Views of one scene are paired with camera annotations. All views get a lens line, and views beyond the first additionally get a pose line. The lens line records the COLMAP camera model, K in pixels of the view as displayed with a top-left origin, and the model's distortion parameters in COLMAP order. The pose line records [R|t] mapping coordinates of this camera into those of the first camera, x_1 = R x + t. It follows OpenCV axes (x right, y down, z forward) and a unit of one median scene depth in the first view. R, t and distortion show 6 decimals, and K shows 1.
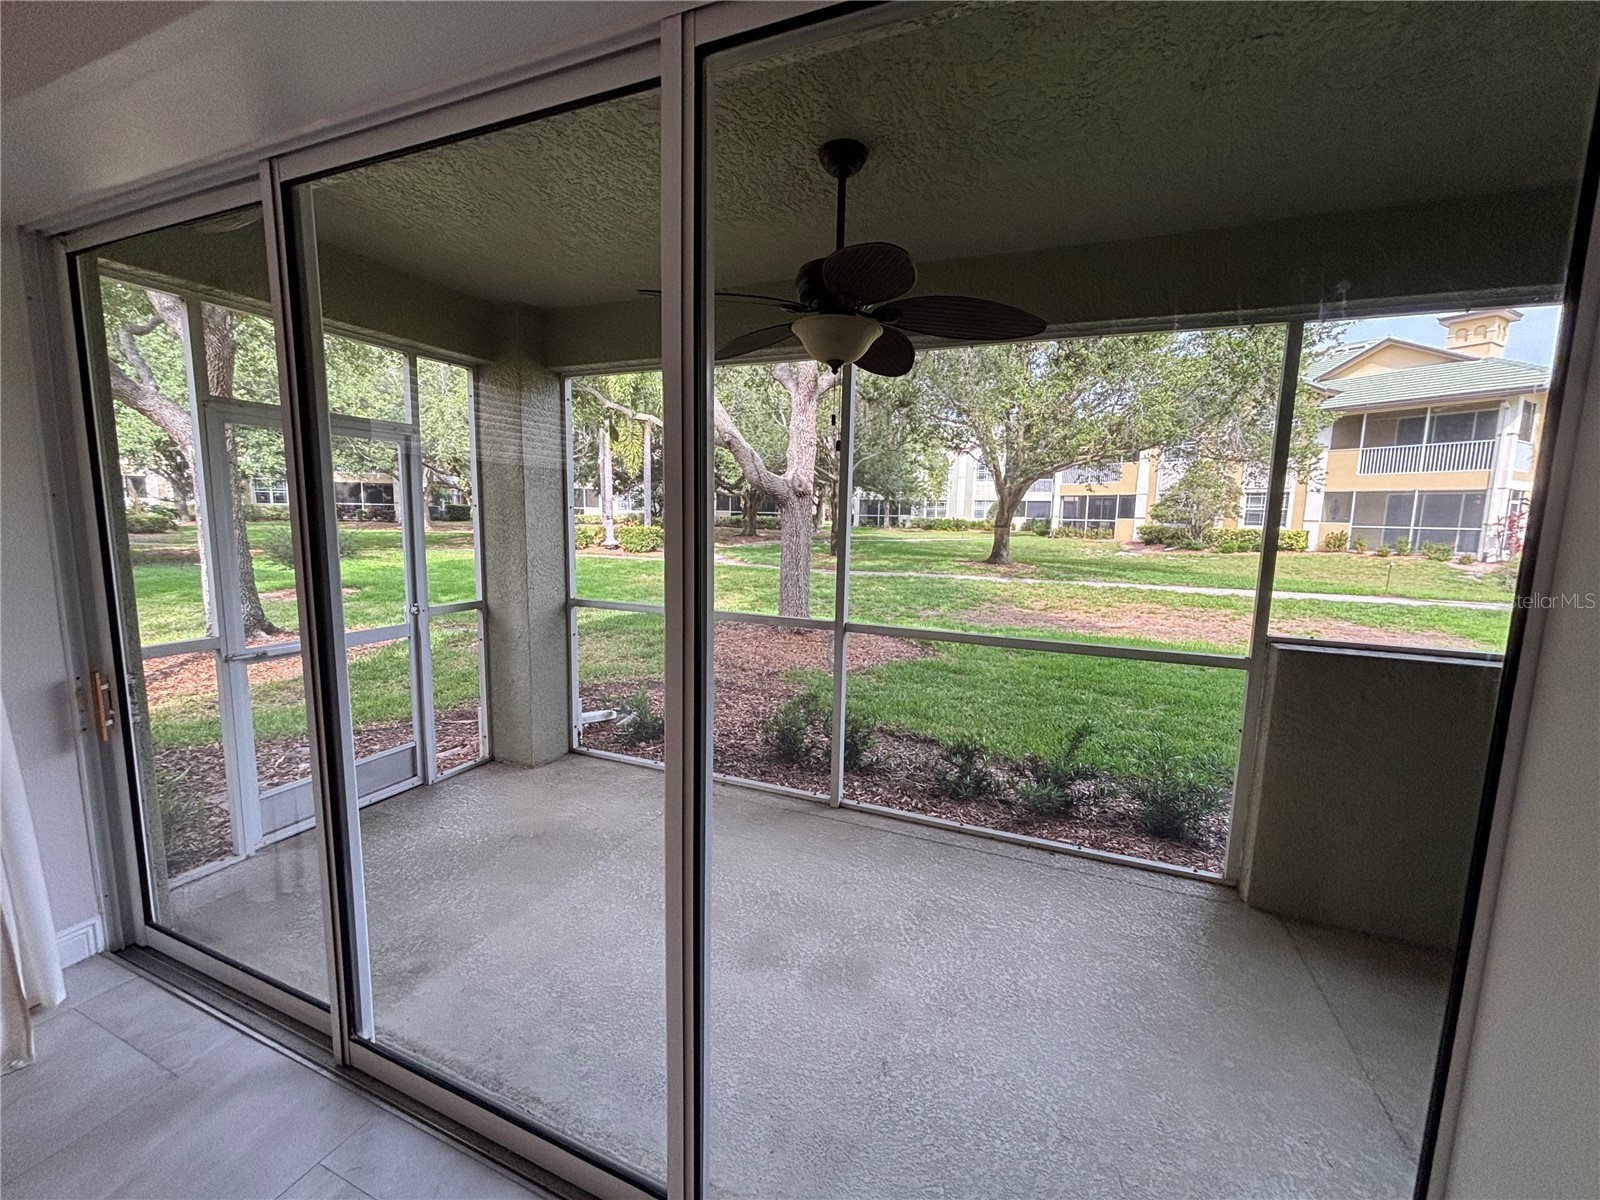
lens RADIAL K [[643.6, 0, 801.1], [0, 643.6, 595.8], [0, 0, 1]] dist [0.001926, 0.001167]
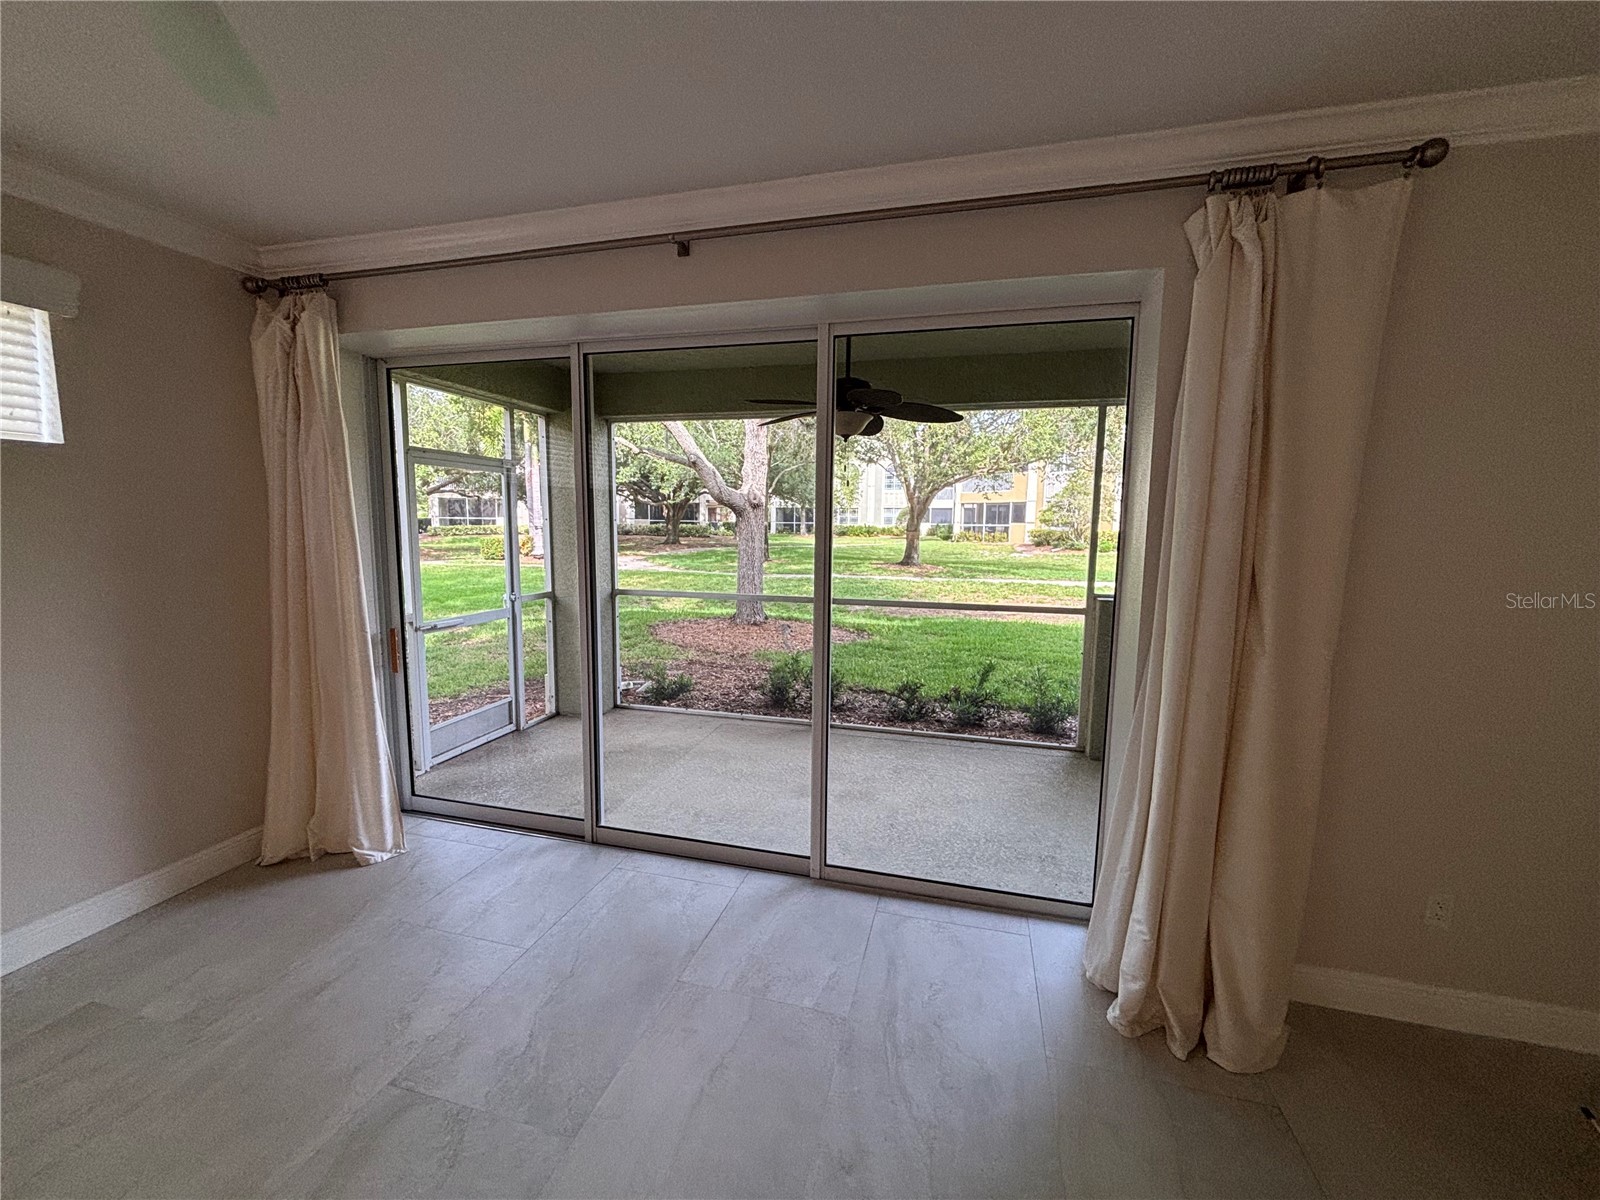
lens RADIAL K [[643.6, 0, 802.5], [0, 643.6, 596.8], [0, 0, 1]] dist [0.001926, 0.001167]
pose [[0.989976, -0.026825, 0.138668, -0.102327], [0.028247, 0.999567, -0.008294, 0.026415], [-0.138385, 0.012128, 0.990304, -0.222069]]
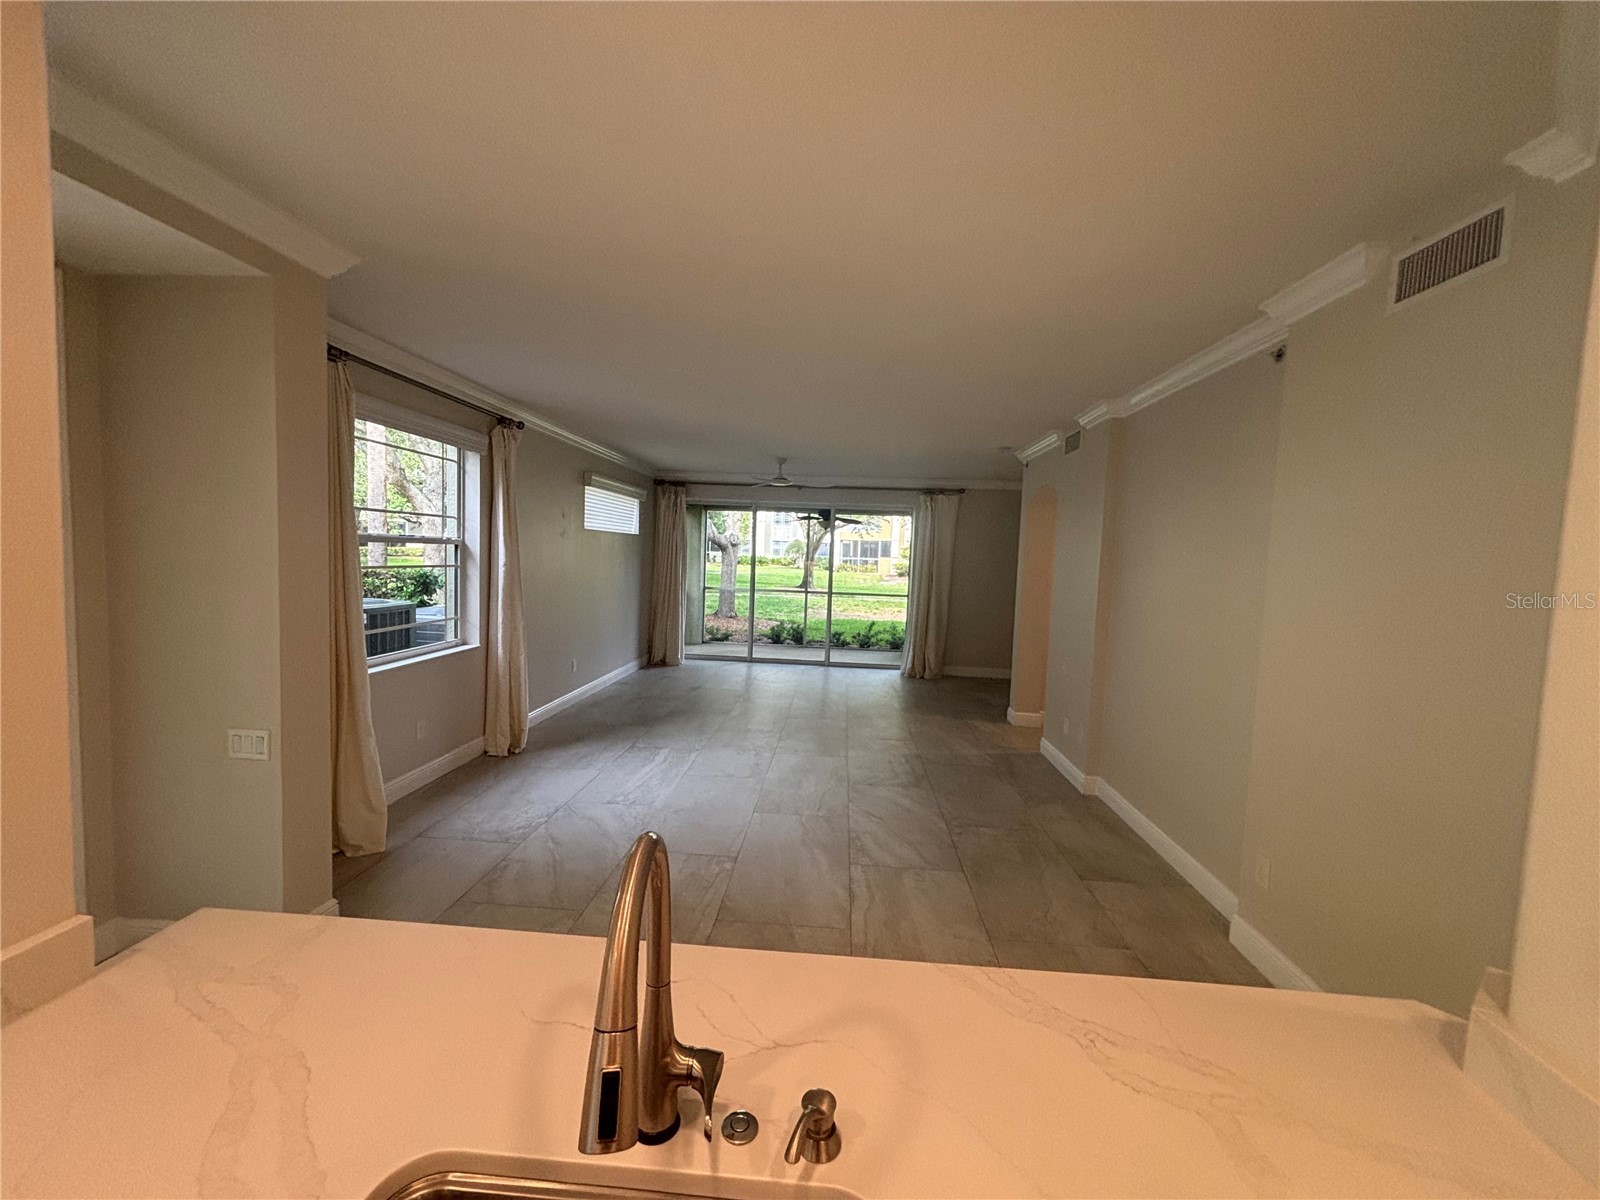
lens RADIAL K [[643.6, 0, 807.9], [0, 643.6, 595.6], [0, 0, 1]] dist [0.001926, 0.001167]
pose [[0.941784, -0.006244, 0.336161, -0.557282], [0.024545, 0.998437, -0.050218, 0.125394], [-0.335322, 0.055546, 0.940465, -1.135615]]
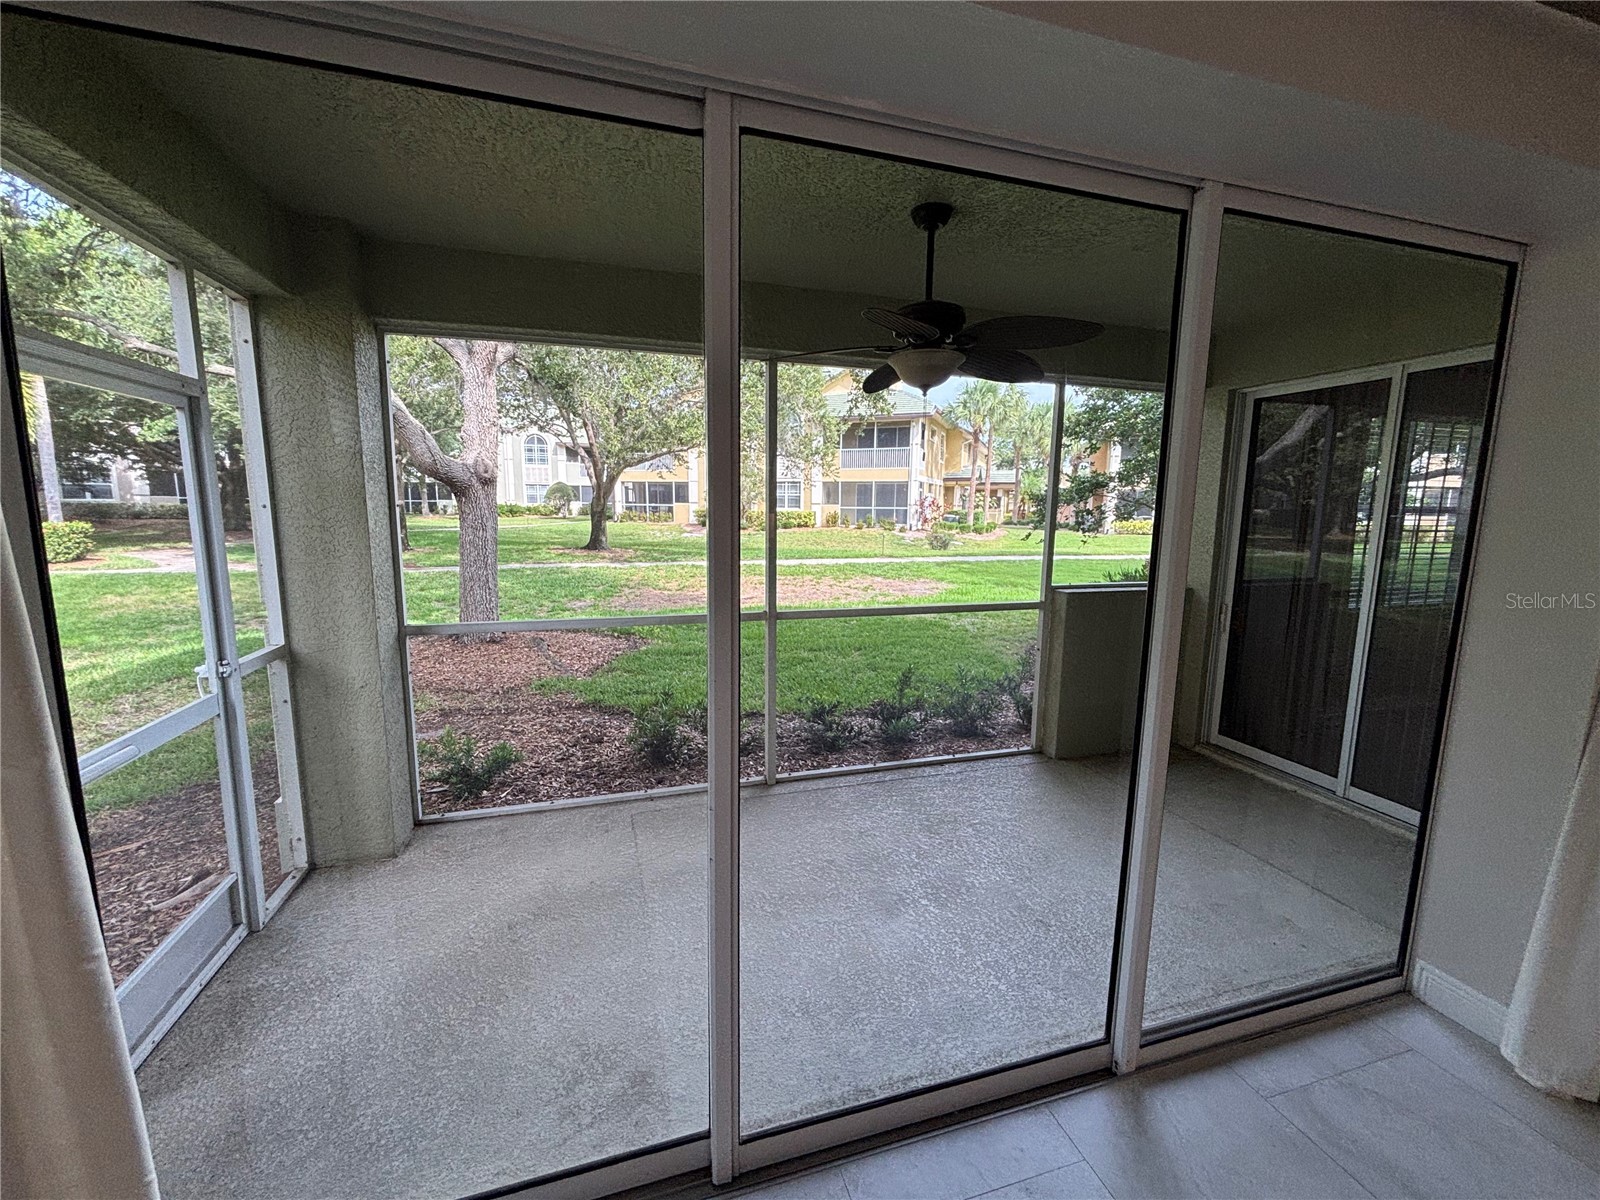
lens RADIAL K [[643.6, 0, 797.6], [0, 643.6, 601.7], [0, 0, 1]] dist [0.001926, 0.001167]
pose [[0.768387, -0.106999, 0.630977, -0.301976], [0.085699, 0.994248, 0.064239, -0.021143], [-0.634221, 0.004714, 0.773137, 0.077336]]
